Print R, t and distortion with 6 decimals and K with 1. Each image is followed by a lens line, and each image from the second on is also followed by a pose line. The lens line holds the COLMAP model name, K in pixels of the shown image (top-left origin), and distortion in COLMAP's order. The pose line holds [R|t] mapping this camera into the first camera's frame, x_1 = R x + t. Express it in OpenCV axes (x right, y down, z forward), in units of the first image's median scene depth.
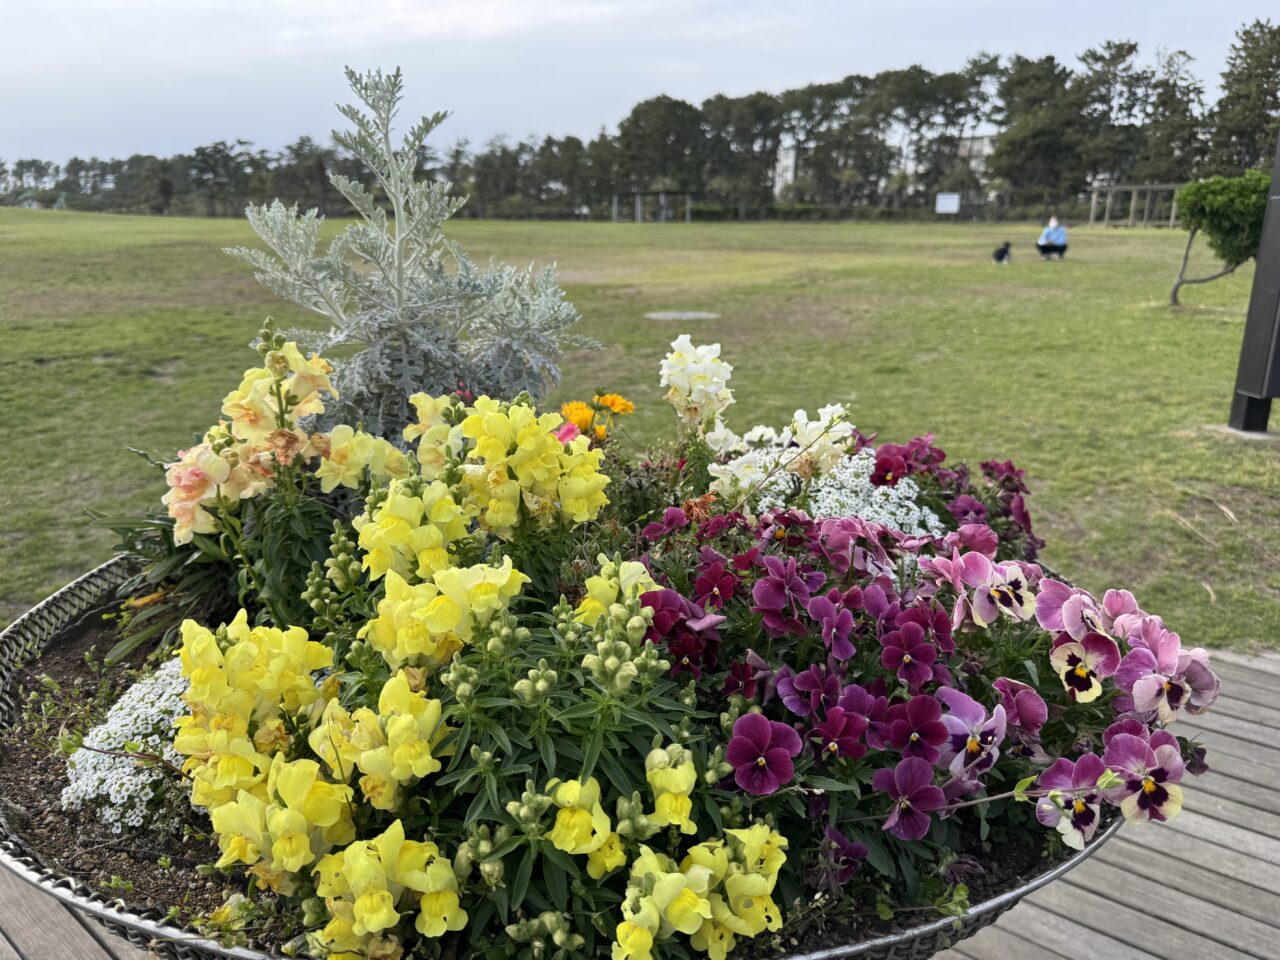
lens RADIAL K [[896.3, 0, 642.3], [0, 896.3, 470.4], [0, 0, 1]] dist [0.009418, -0.017123]
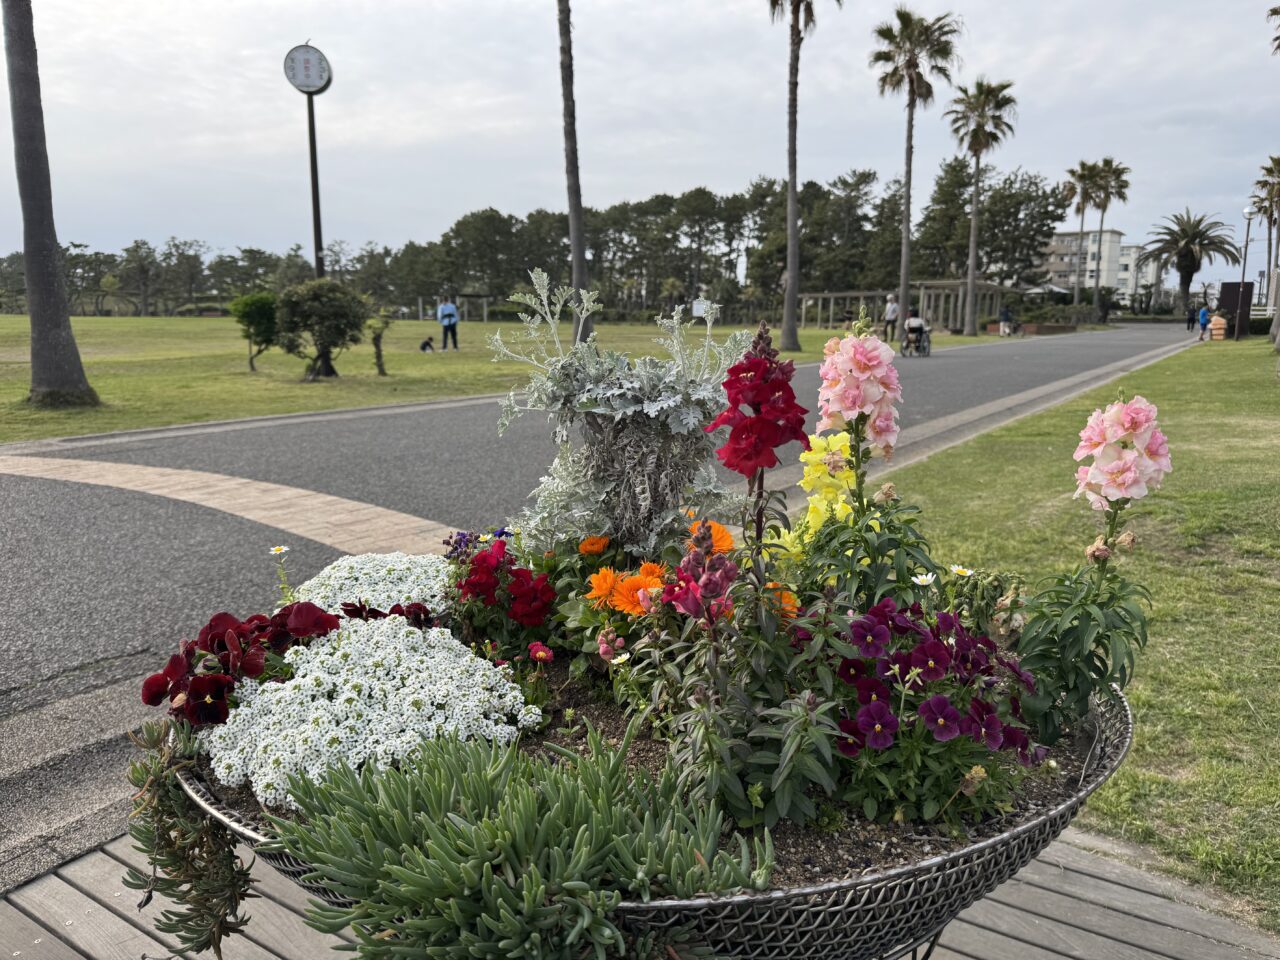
lens RADIAL K [[896.3, 0, 649.6], [0, 896.3, 478.2], [0, 0, 1]] dist [0.009418, -0.017123]
pose [[0.997423, -0.004541, 0.071607, 0.153341], [0.011485, 0.995232, -0.096855, 0.022040], [-0.070826, 0.097427, 0.992719, -0.081552]]
